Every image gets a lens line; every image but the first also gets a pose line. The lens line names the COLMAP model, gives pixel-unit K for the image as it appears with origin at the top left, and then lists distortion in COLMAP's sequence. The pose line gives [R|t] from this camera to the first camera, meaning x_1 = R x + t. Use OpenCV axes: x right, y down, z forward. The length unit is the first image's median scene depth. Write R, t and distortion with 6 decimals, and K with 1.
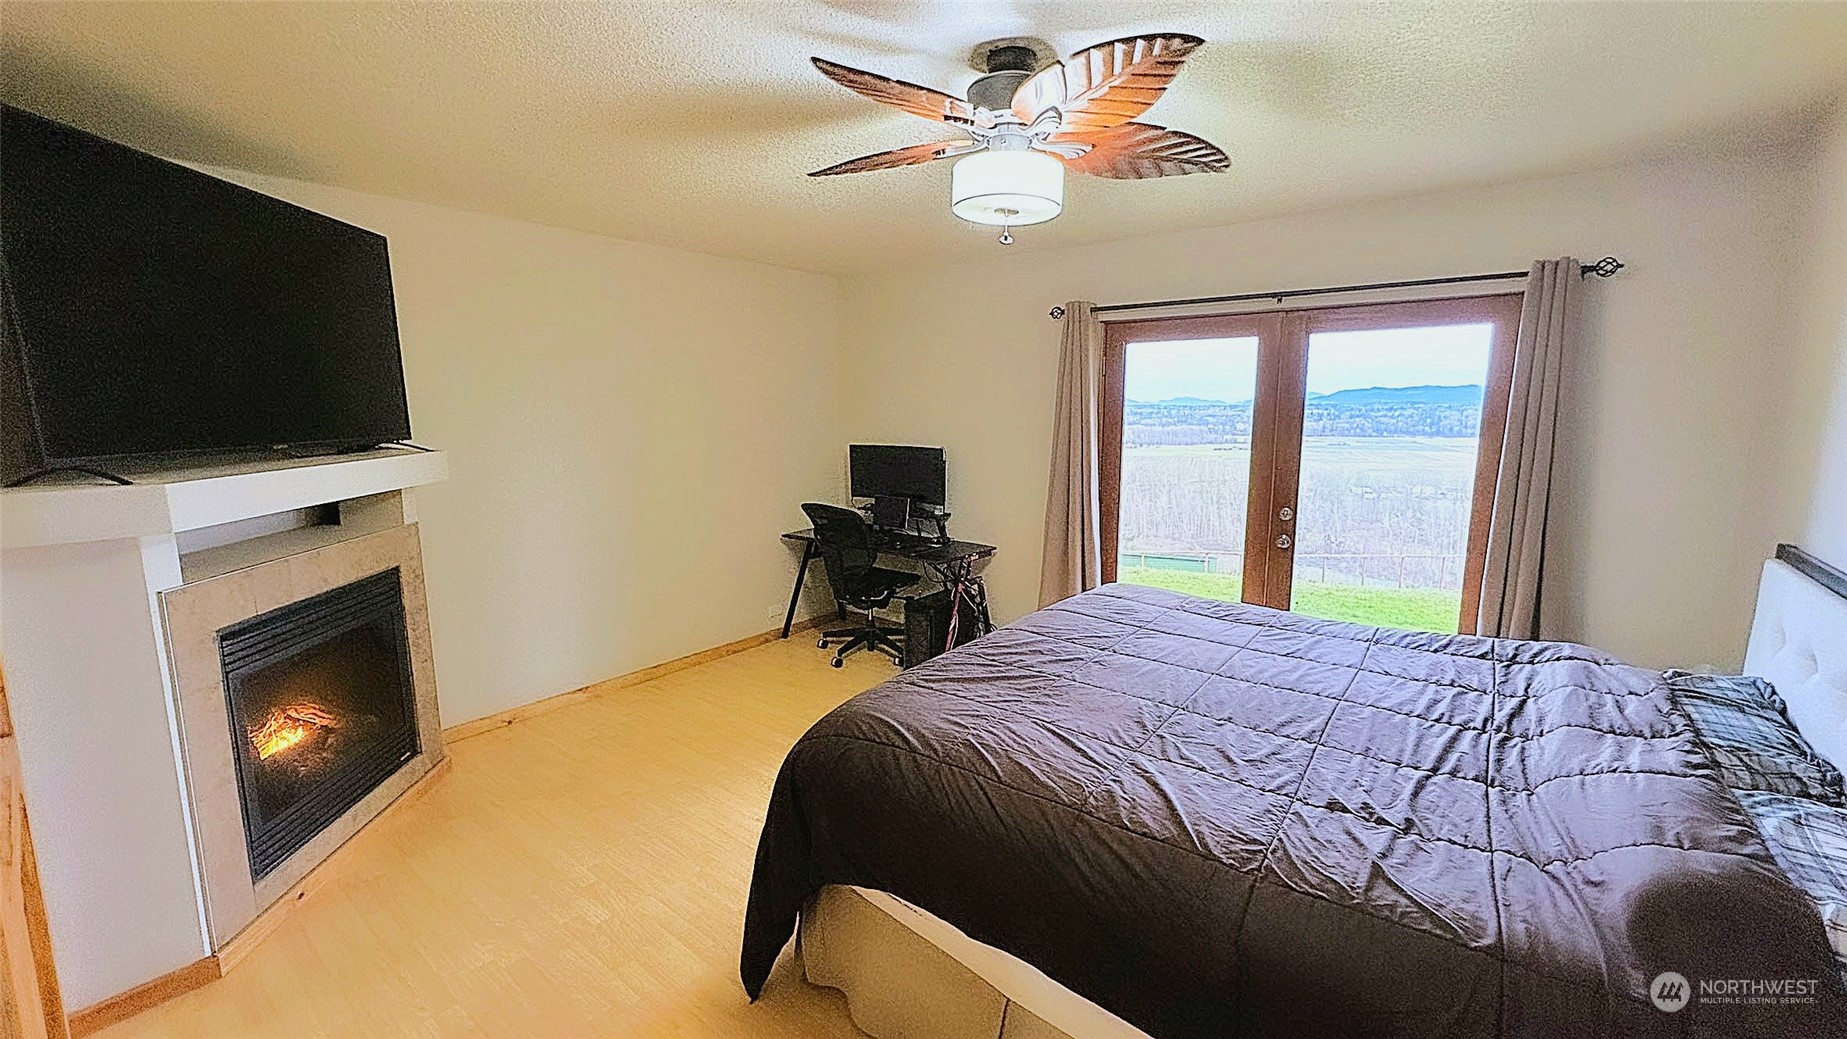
lens RADIAL K [[724.9, 0, 929.0], [0, 724.9, 516.1], [0, 0, 1]] dist [-0.000979, 0.000002]
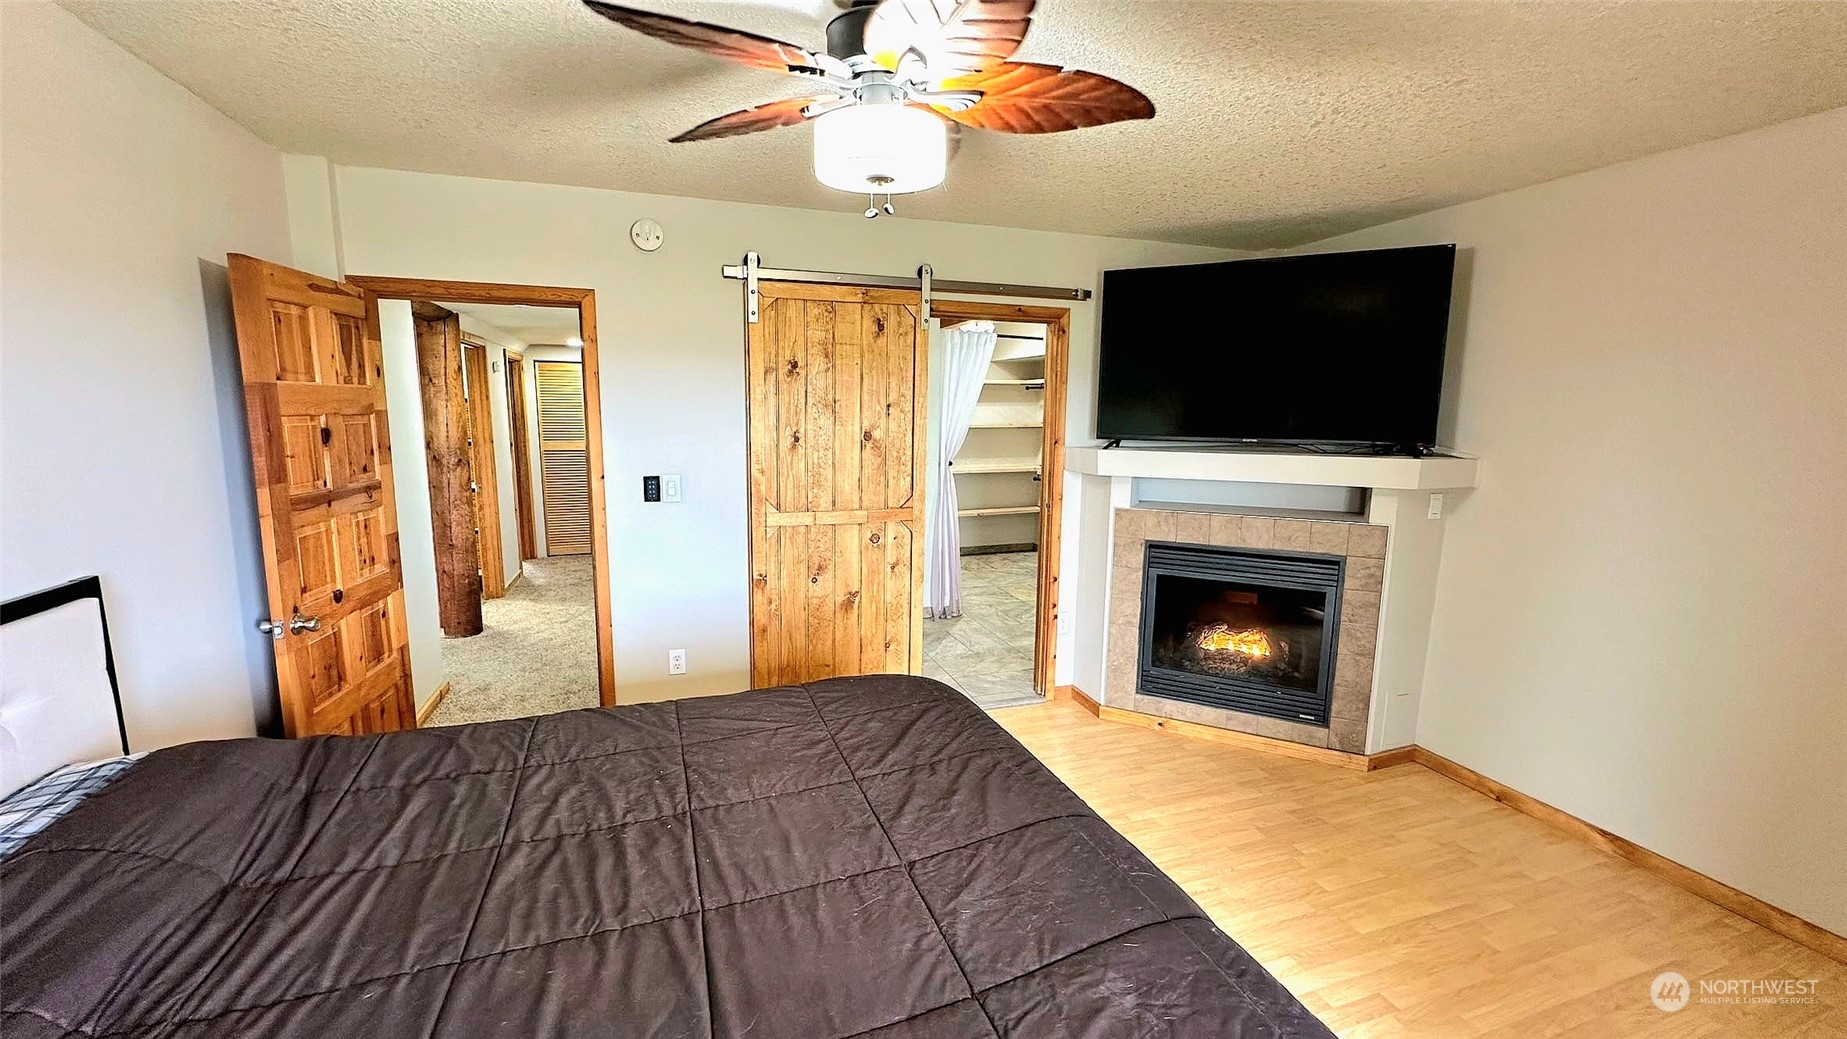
lens RADIAL K [[724.9, 0, 924.9], [0, 724.9, 516.8], [0, 0, 1]] dist [-0.000979, 0.000002]
pose [[-0.528292, 0.118187, -0.840797, 0.784966], [-0.138309, 0.965059, 0.222557, -0.219709], [0.837722, 0.233865, -0.493487, 1.464699]]
